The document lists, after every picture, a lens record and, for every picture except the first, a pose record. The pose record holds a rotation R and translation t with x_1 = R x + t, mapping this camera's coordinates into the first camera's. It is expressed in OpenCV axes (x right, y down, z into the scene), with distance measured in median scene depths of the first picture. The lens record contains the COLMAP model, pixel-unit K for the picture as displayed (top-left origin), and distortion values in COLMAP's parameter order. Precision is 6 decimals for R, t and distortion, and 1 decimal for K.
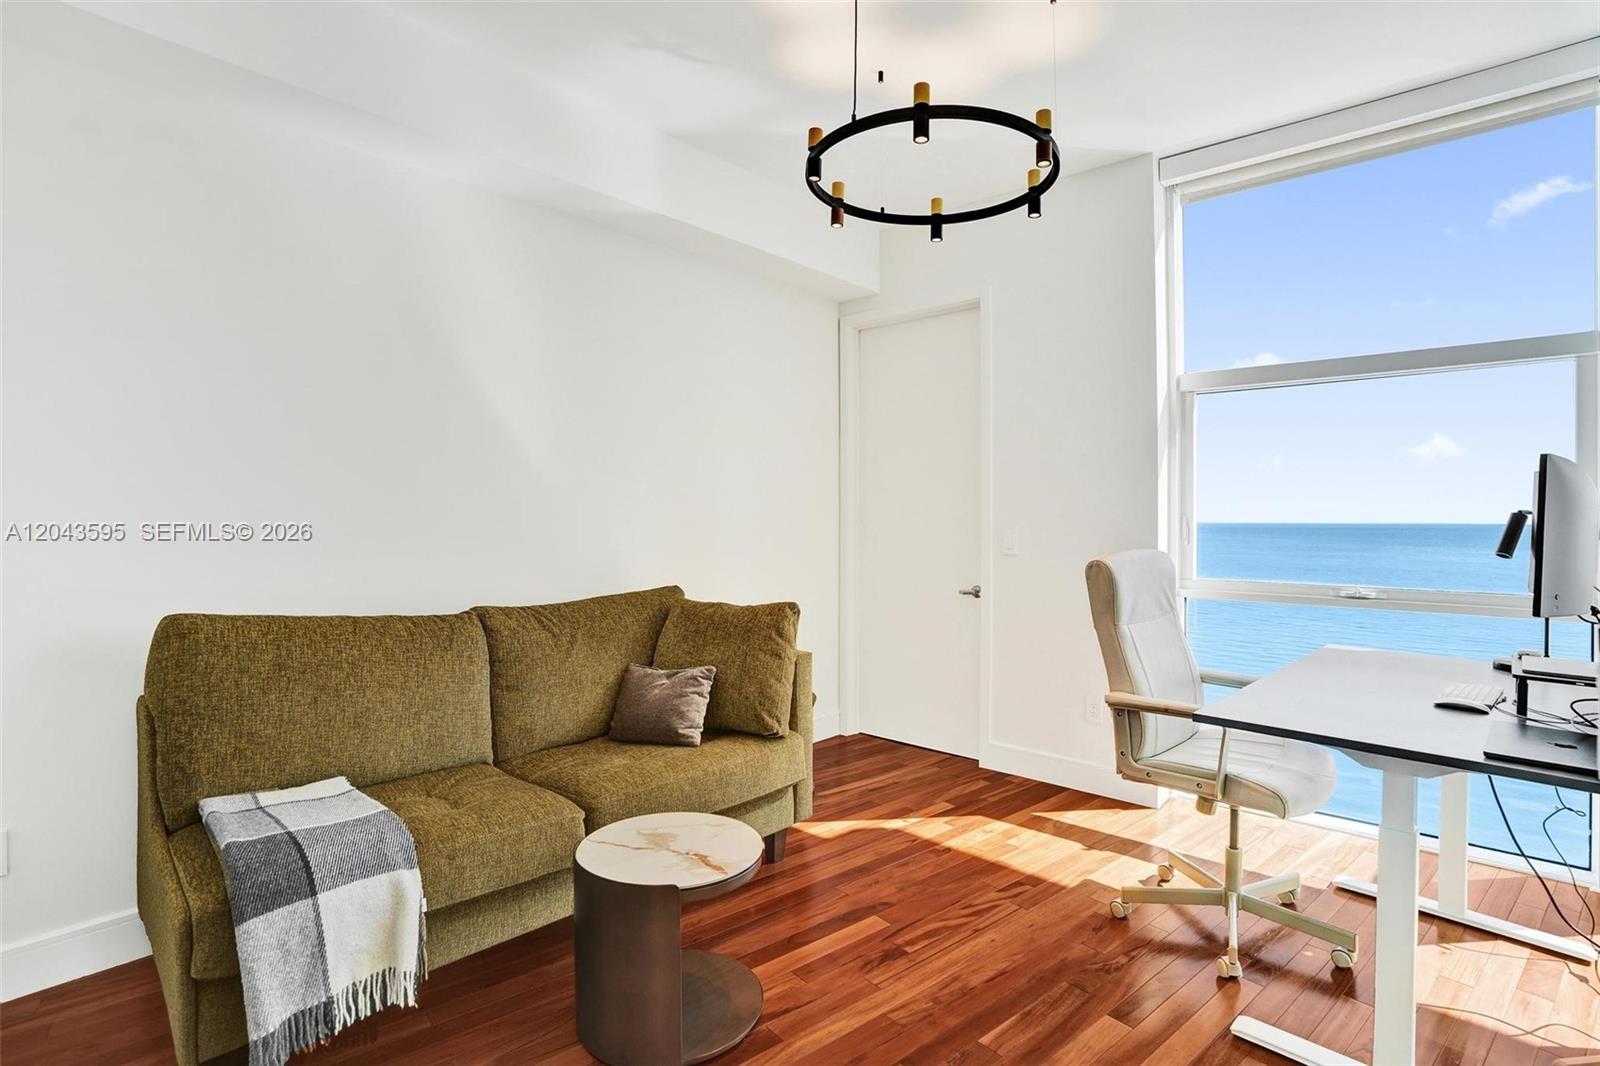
lens RADIAL K [[760.0, 0, 753.8], [0, 760.0, 527.8], [0, 0, 1]] dist [-0.016945, 0.005891]
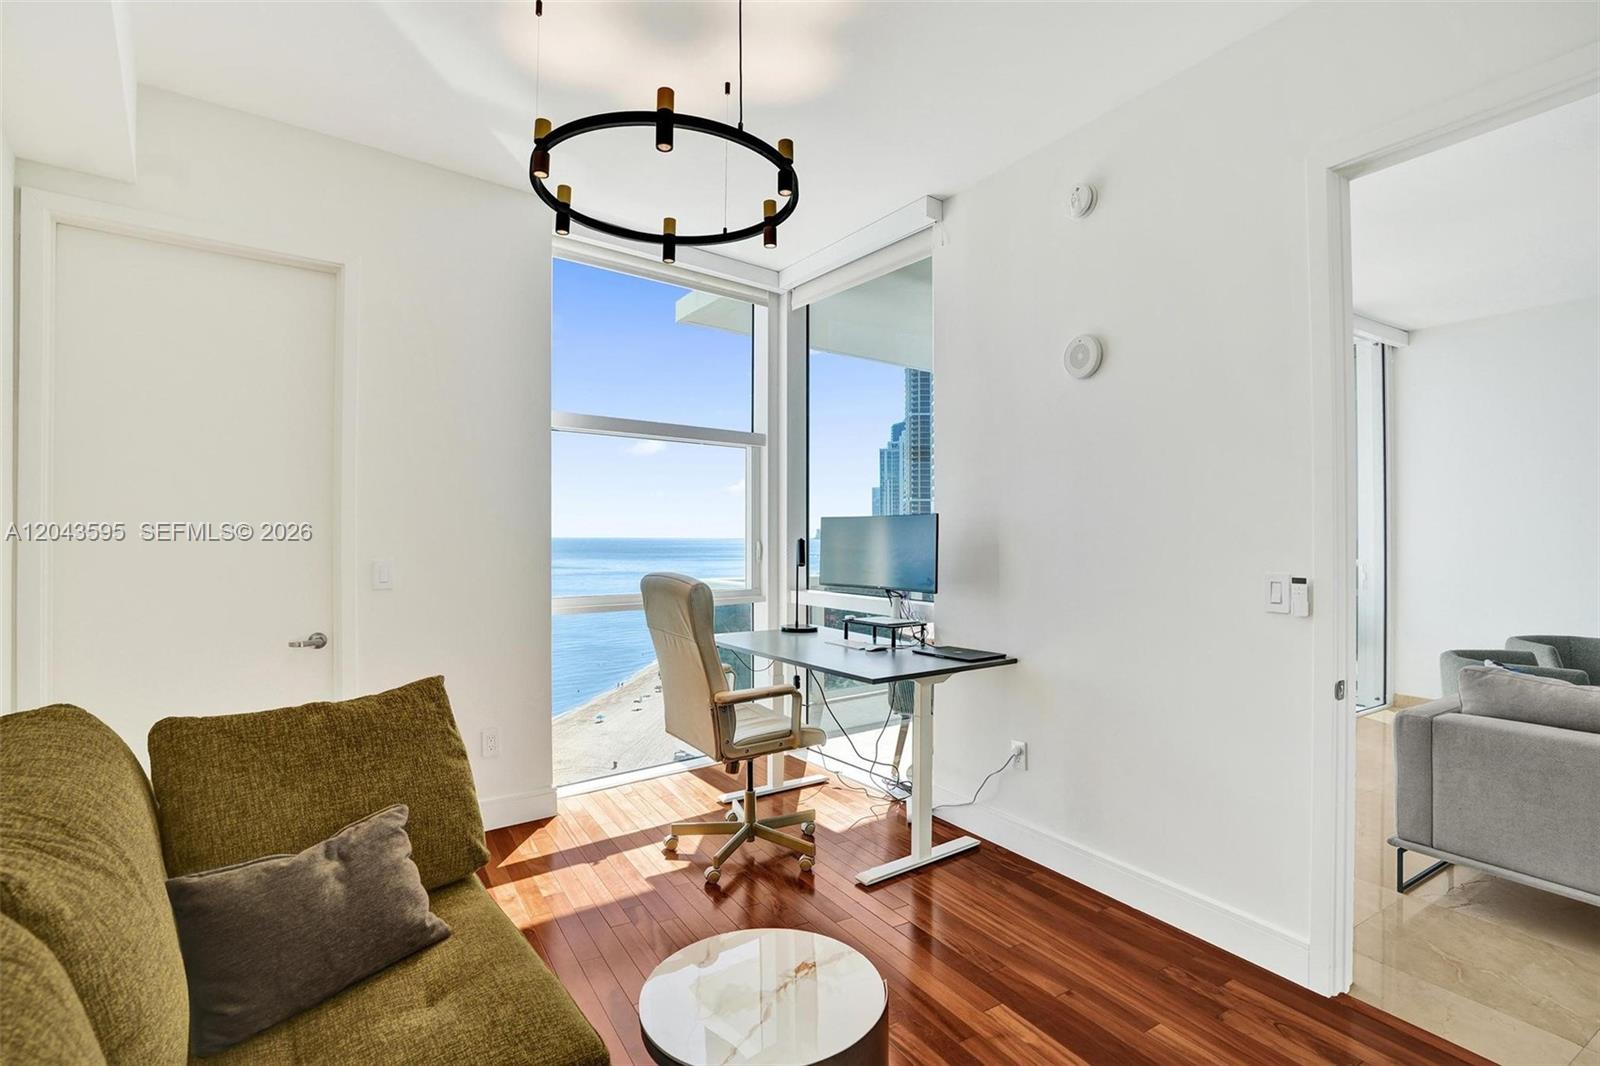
lens RADIAL K [[760.0, 0, 804.0], [0, 760.0, 536.4], [0, 0, 1]] dist [-0.016945, 0.005891]
pose [[0.144648, 0.000909, 0.989483, -0.591362], [0.013122, 0.999910, -0.002837, -0.018987], [-0.989396, 0.013394, 0.144623, 0.604517]]
